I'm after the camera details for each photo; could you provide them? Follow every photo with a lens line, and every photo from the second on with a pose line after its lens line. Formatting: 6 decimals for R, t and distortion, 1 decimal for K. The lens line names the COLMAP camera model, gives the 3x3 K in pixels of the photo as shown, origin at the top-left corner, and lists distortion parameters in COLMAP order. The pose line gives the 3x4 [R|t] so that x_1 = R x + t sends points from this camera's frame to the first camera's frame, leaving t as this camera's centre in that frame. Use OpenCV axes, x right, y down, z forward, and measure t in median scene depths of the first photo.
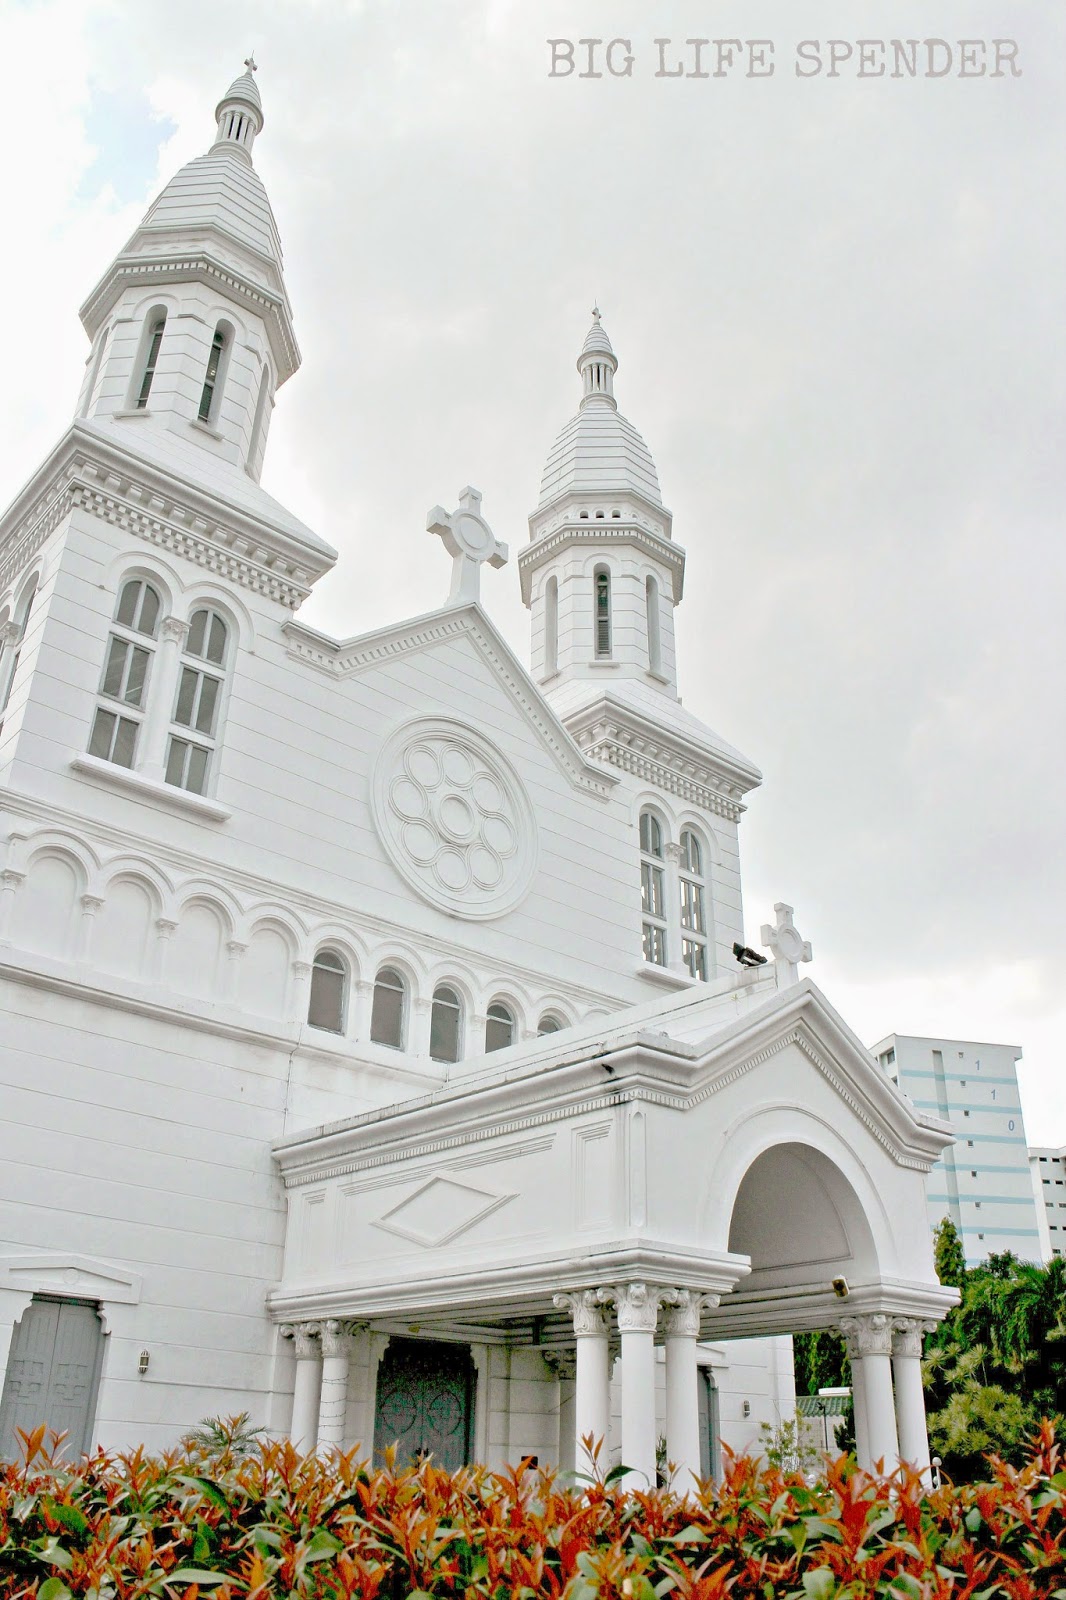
lens RADIAL K [[1328.6, 0, 535.4], [0, 1328.6, 769.1], [0, 0, 1]] dist [-0.042267, -0.016419]
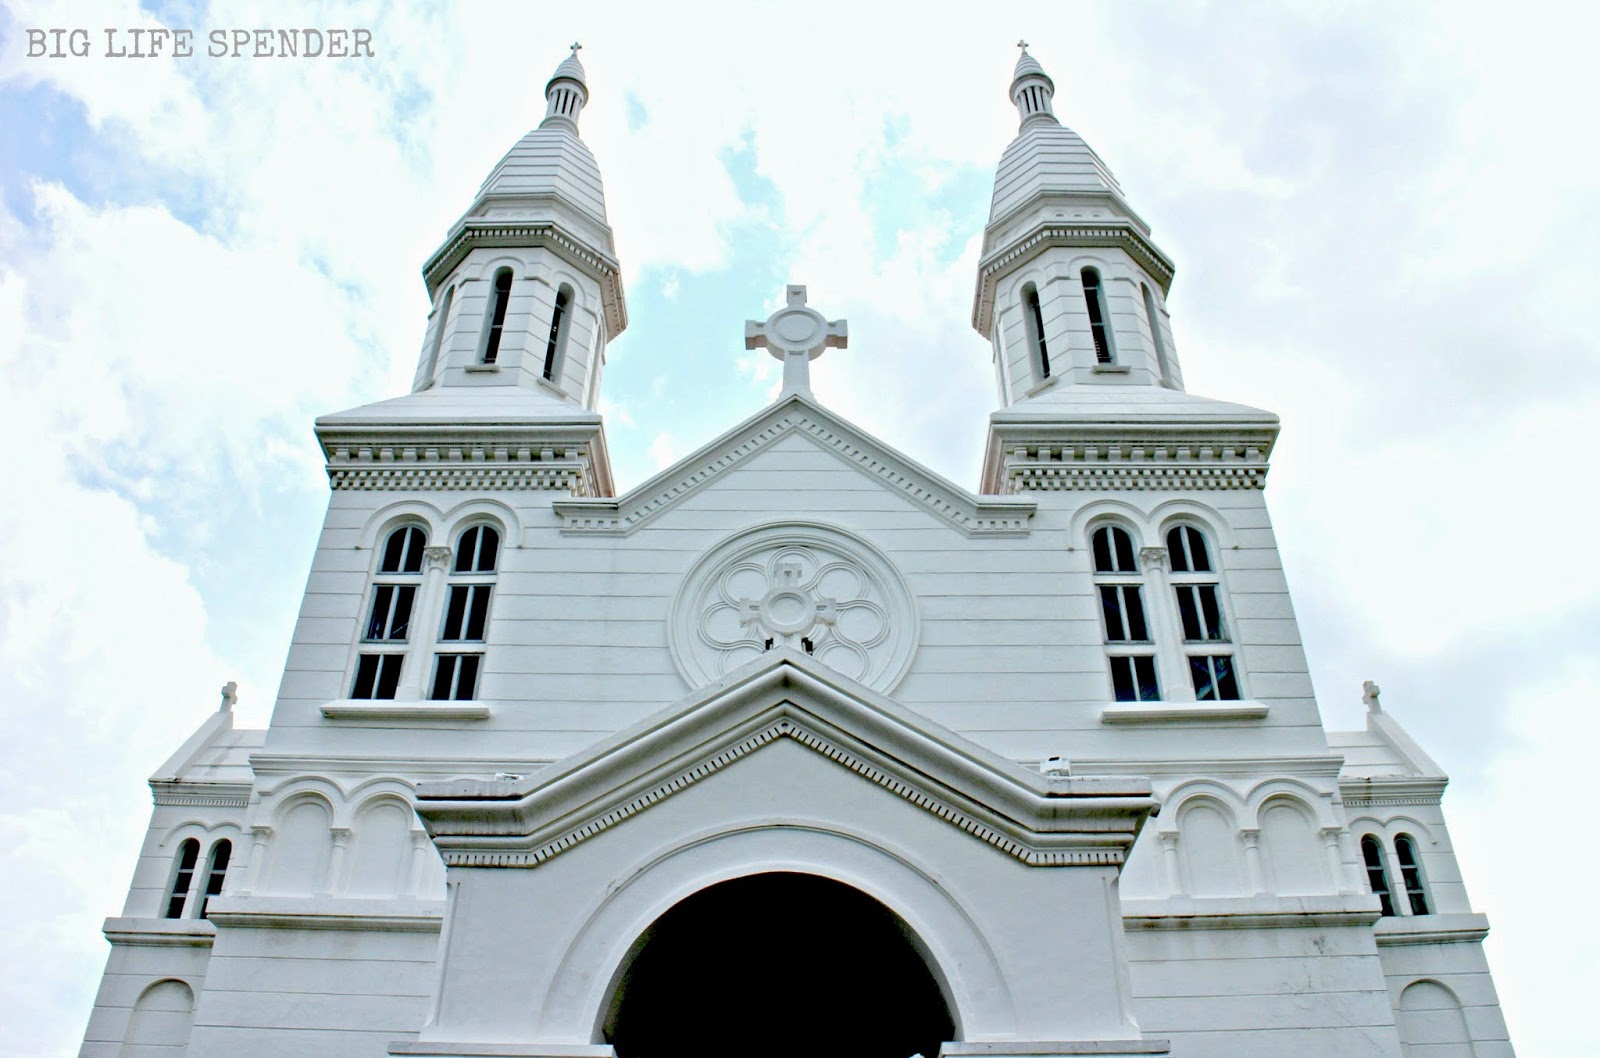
lens RADIAL K [[1323.9, 0, 800.0], [0, 1323.9, 529.0], [0, 0, 1]] dist [-0.175855, 0.001274]
pose [[0.759654, -0.416423, -0.499517, 0.351778], [0.345724, 0.909164, -0.232156, 0.159704], [0.550818, 0.003663, 0.834617, 0.247917]]
